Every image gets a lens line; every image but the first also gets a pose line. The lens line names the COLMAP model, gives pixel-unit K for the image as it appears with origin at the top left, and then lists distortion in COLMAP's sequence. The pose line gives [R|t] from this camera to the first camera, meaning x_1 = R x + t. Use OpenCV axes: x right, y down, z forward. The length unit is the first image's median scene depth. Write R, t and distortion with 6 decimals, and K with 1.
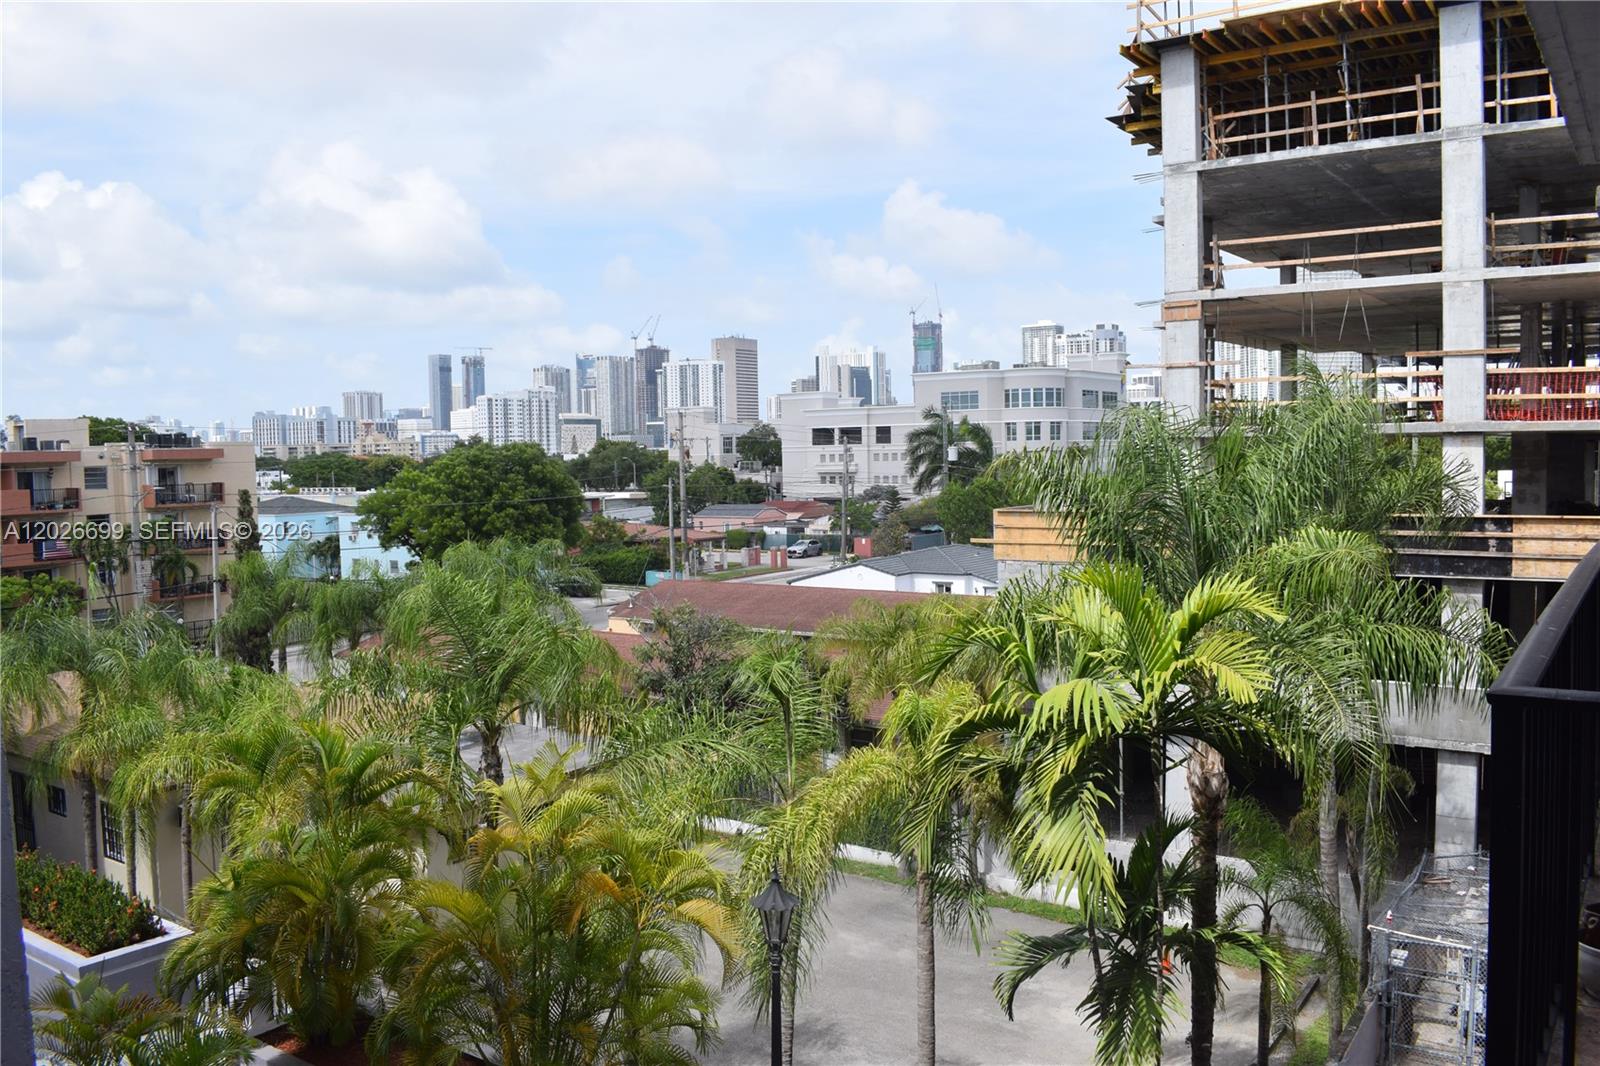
lens RADIAL K [[1279.6, 0, 800.0], [0, 1279.6, 533.0], [0, 0, 1]] dist [-0.081449, -0.002992]
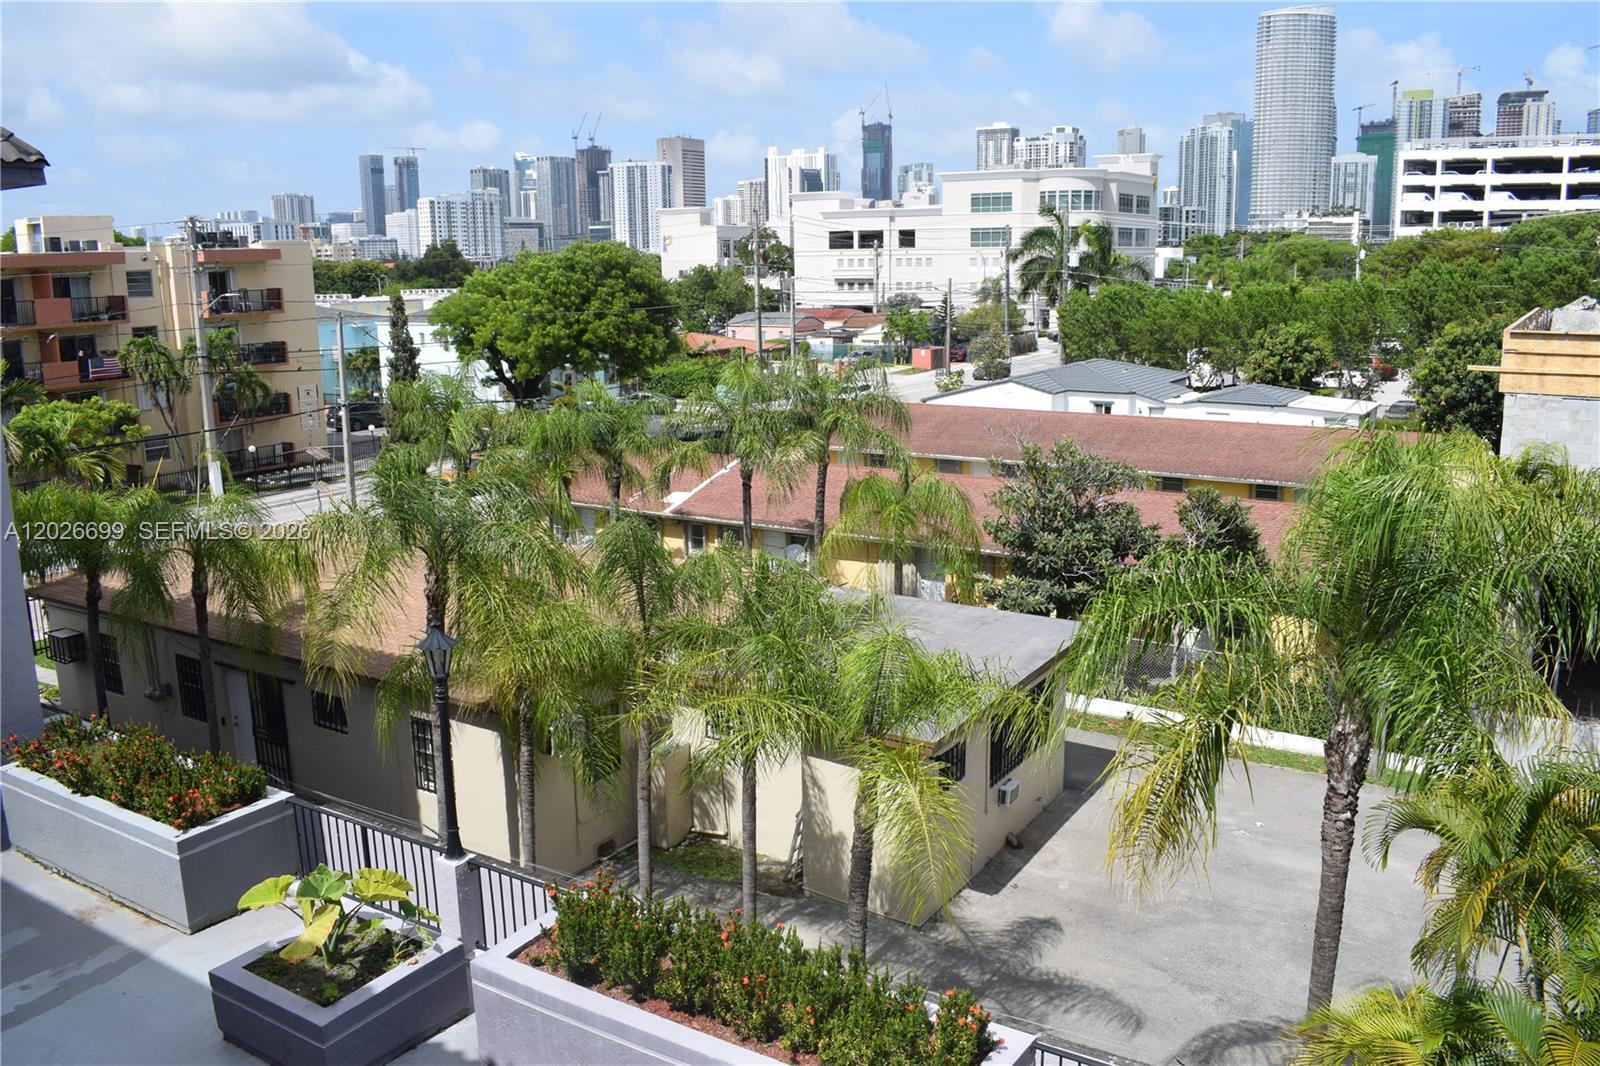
lens RADIAL K [[1279.6, 0, 800.0], [0, 1279.6, 533.0], [0, 0, 1]] dist [-0.081449, -0.002992]
pose [[0.999079, -0.003141, 0.042800, -0.403789], [-0.003263, 0.988872, 0.148733, -0.008874], [-0.042791, -0.148735, 0.987951, 0.279343]]
